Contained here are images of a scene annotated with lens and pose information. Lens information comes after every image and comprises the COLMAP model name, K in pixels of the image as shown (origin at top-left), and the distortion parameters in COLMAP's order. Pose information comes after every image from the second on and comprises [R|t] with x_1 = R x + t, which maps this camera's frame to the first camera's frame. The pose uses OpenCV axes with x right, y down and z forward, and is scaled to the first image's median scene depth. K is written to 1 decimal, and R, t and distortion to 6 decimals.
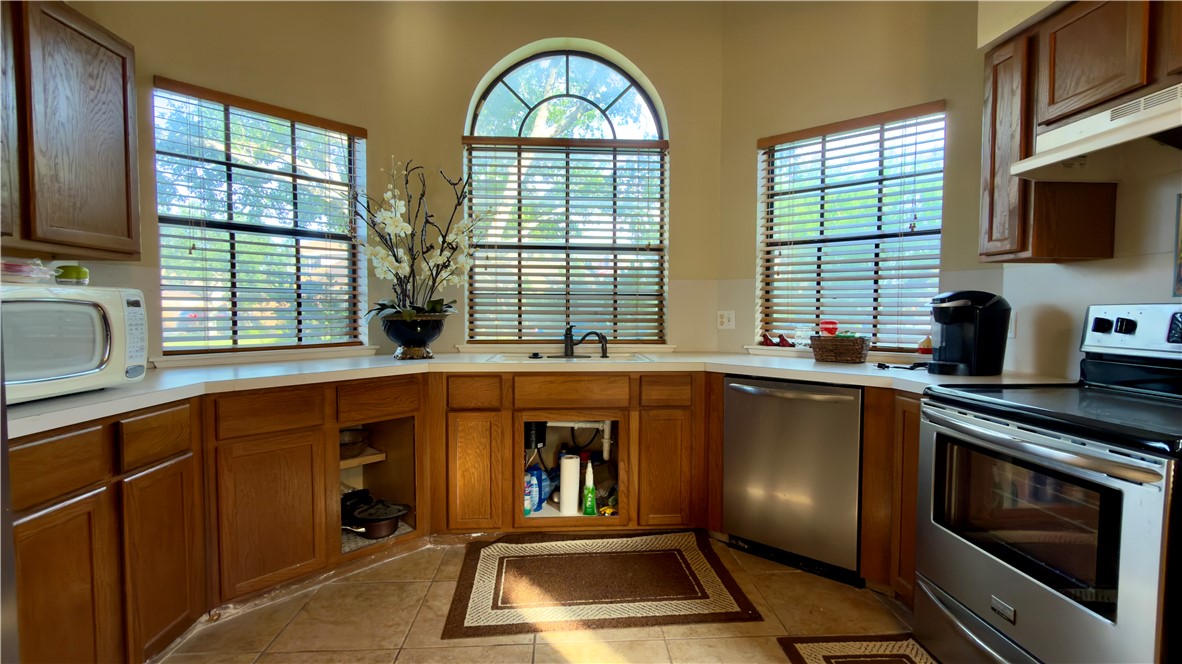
lens RADIAL K [[540.6, 0, 593.0], [0, 540.6, 334.9], [0, 0, 1]] dist [-0.000229, 0.000537]
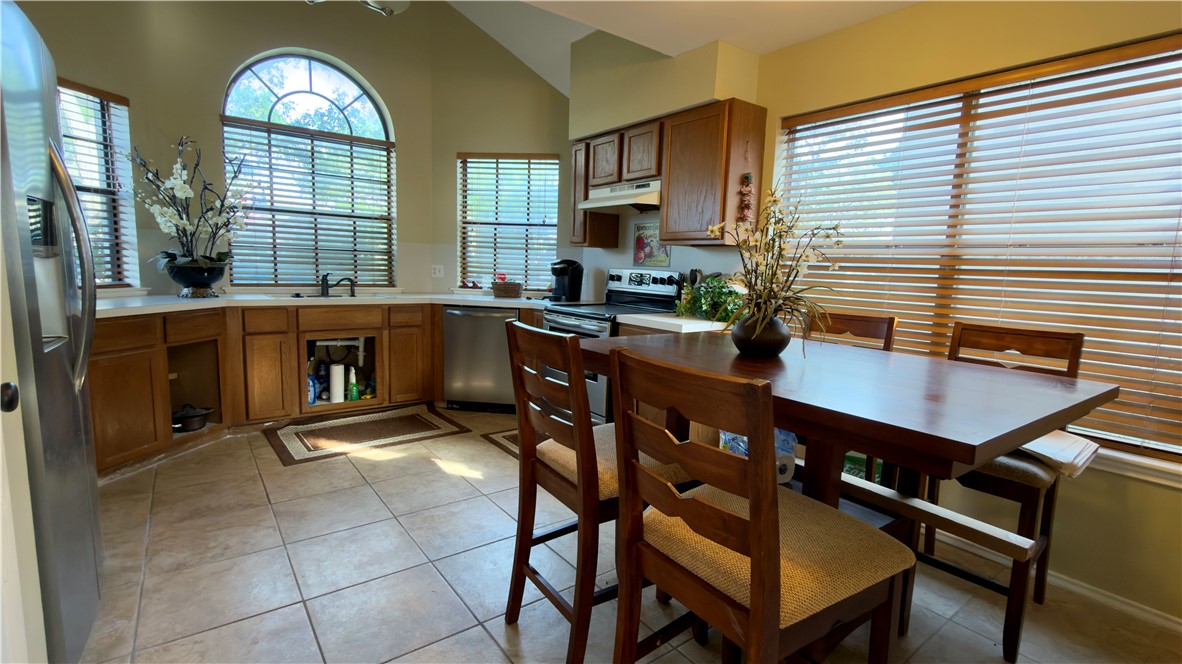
lens RADIAL K [[536.5, 0, 591.1], [0, 536.5, 337.4], [0, 0, 1]] dist [-0.000155, -0.000106]
pose [[0.833265, -0.048245, 0.550764, -0.278615], [-0.006380, 0.995280, 0.096835, 0.010106], [-0.552837, -0.084203, 0.829025, -0.594387]]
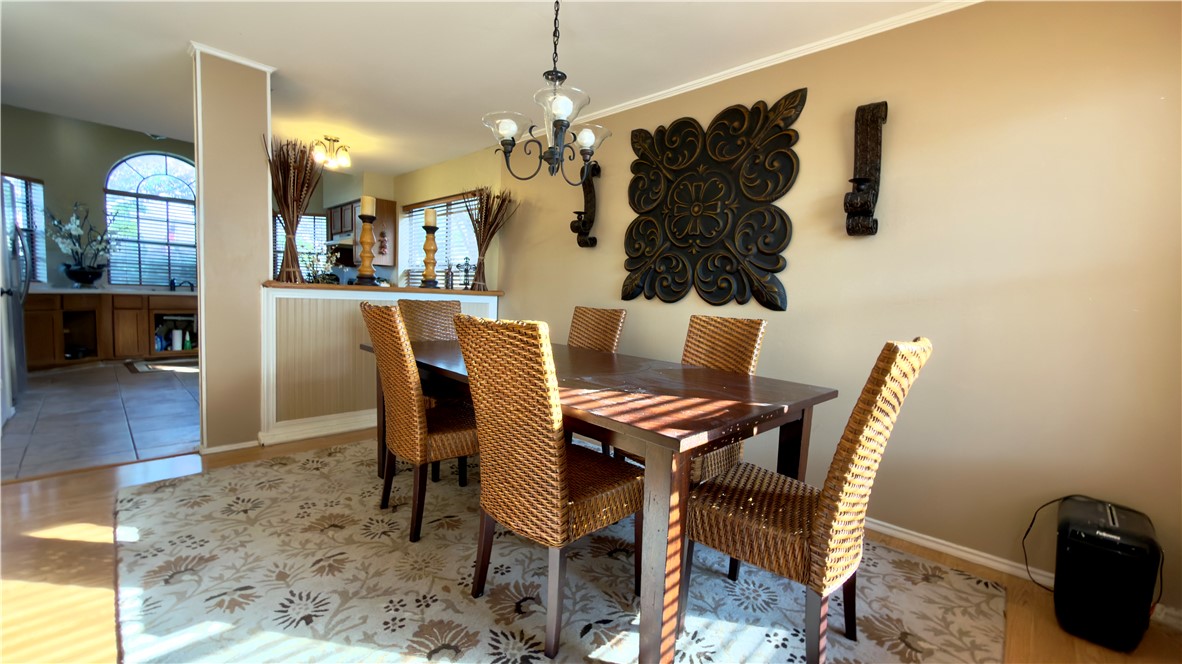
lens RADIAL K [[473.7, 0, 592.6], [0, 473.7, 332.9], [0, 0, 1]] dist [0.001407, 0.000399]
pose [[0.730579, -0.027784, 0.682263, -0.145430], [-0.007402, 0.998791, 0.048600, 0.124326], [-0.682788, -0.040557, 0.729490, -2.076362]]
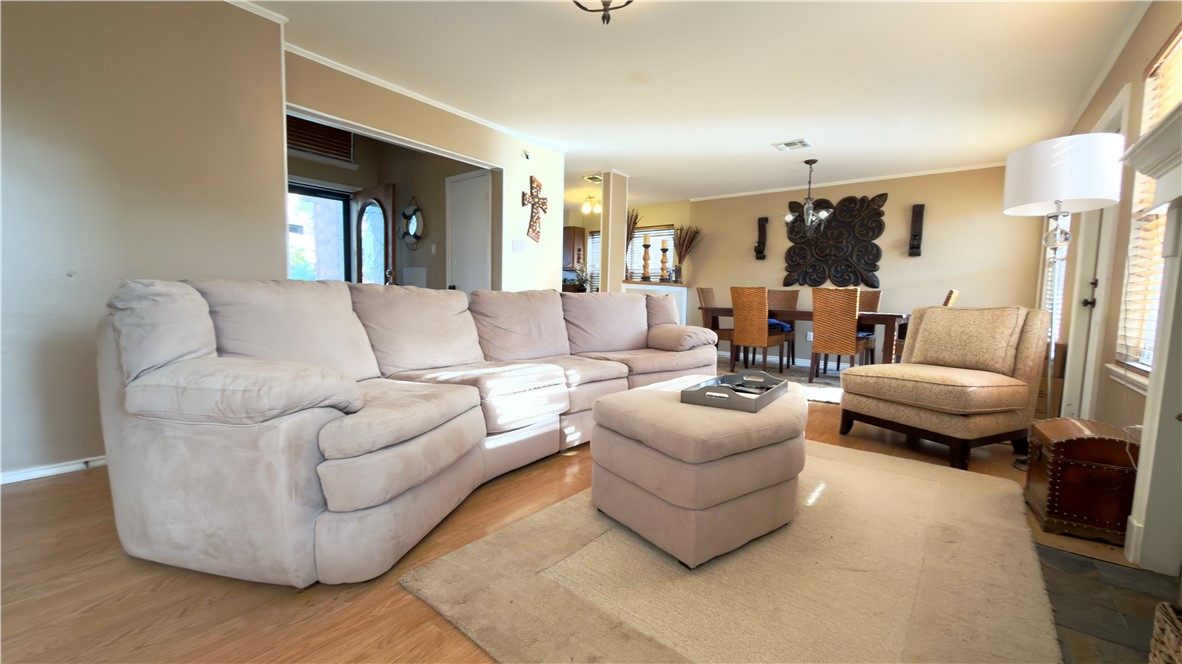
lens RADIAL K [[473.7, 0, 592.6], [0, 473.7, 332.9], [0, 0, 1]] dist [0.001407, 0.000399]
pose [[0.670314, -0.048265, 0.740507, -1.815595], [0.015795, 0.998585, 0.050788, 0.201322], [-0.741910, -0.022348, 0.670127, -2.138350]]
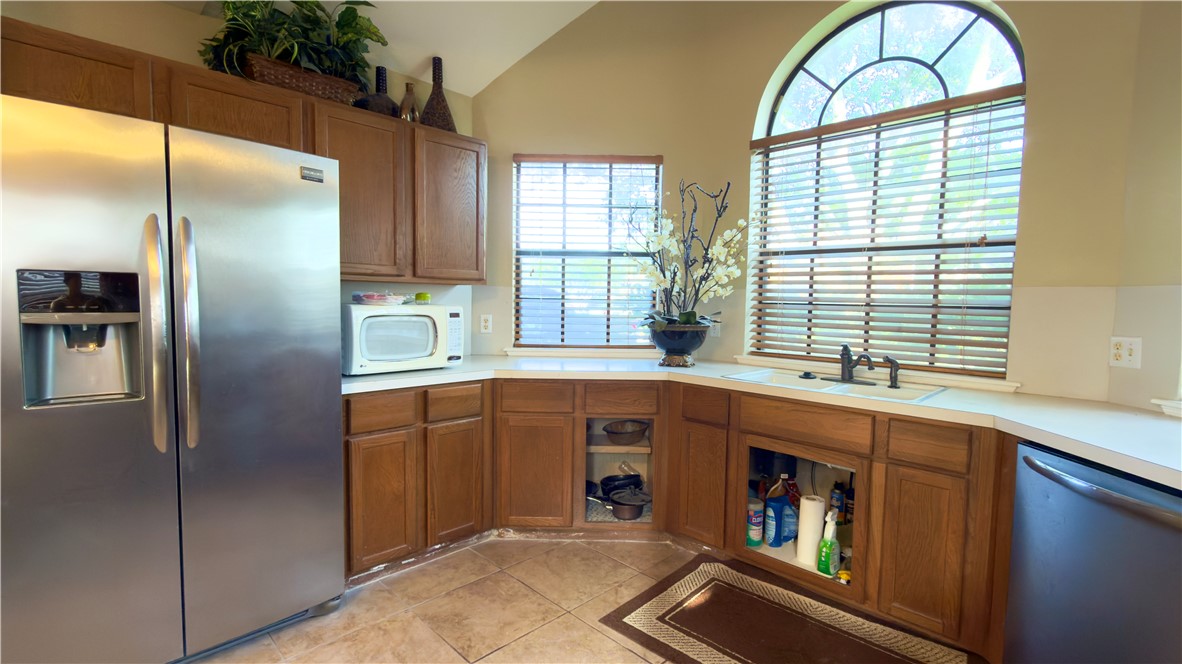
lens RADIAL K [[536.5, 0, 591.1], [0, 536.5, 337.4], [0, 0, 1]] dist [-0.000155, -0.000106]
pose [[0.659364, 0.060414, -0.749392, 0.370124], [-0.048100, 0.998114, 0.038143, -0.047265], [0.750283, 0.010895, 0.661026, 0.181410]]
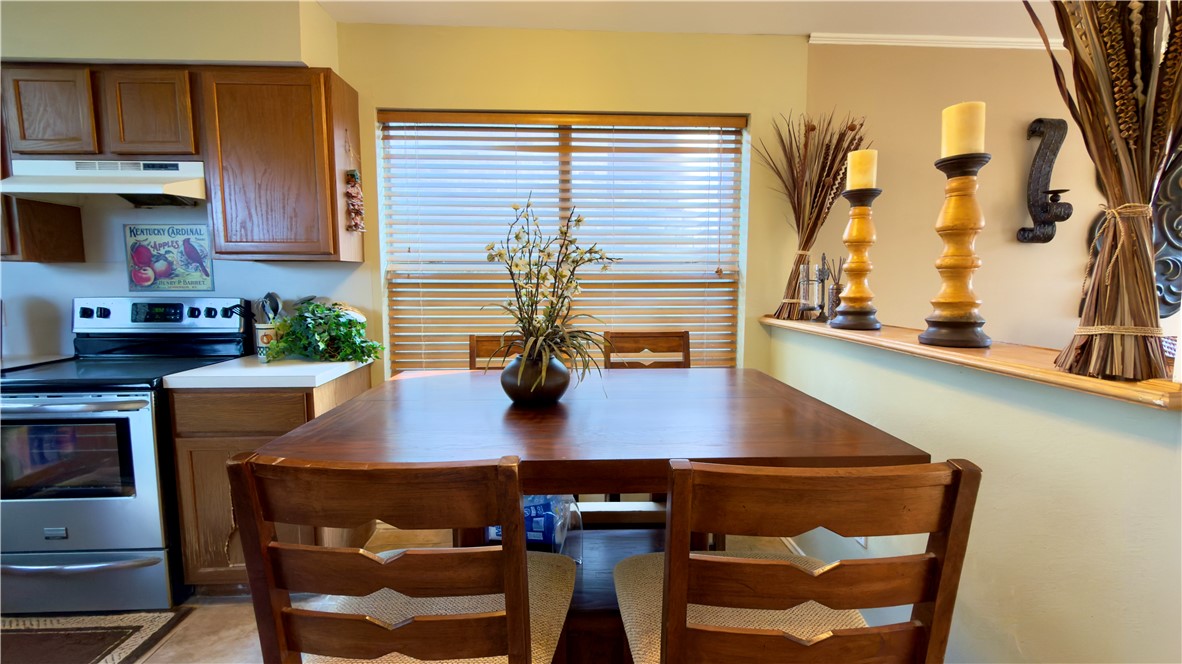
lens RADIAL K [[536.5, 0, 591.1], [0, 536.5, 337.4], [0, 0, 1]] dist [-0.000155, -0.000106]
pose [[0.011378, -0.110015, 0.993865, -0.277223], [0.047454, 0.992869, 0.109361, -0.029951], [-0.998809, 0.045918, 0.016517, -0.205085]]
